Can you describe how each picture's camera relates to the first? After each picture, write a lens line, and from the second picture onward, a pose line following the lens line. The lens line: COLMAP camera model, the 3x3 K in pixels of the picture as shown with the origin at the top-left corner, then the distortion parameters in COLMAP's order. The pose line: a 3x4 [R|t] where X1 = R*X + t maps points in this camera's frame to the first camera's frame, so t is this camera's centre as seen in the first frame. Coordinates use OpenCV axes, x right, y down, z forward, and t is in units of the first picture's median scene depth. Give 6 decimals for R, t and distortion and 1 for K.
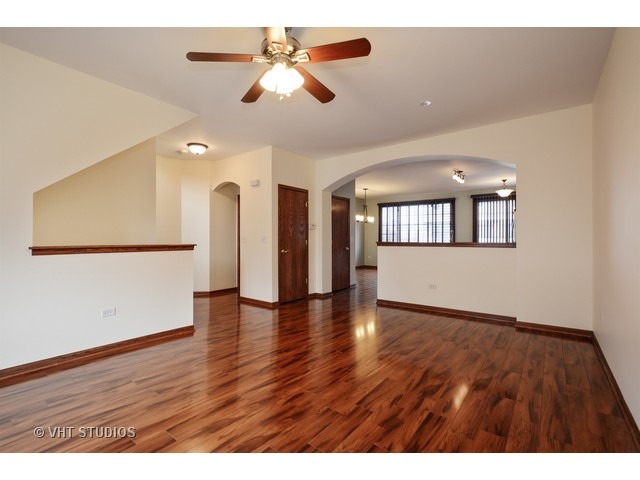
lens RADIAL K [[276.1, 0, 318.2], [0, 276.1, 237.7], [0, 0, 1]] dist [0.000173, 0.000102]
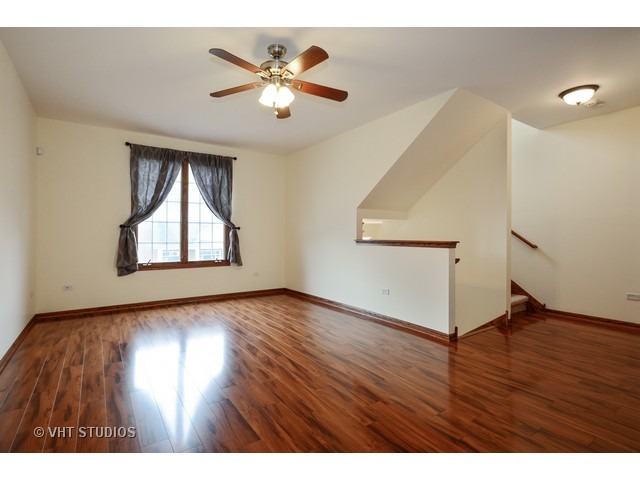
lens RADIAL K [[327.2, 0, 320.0], [0, 327.2, 240.0], [0, 0, 1]] dist [0.000614, 0.000400]
pose [[-0.278758, 0.014732, -0.960248, 0.937151], [0.001177, 0.999887, 0.014999, 0.005233], [0.960361, 0.003050, -0.278744, 1.311535]]
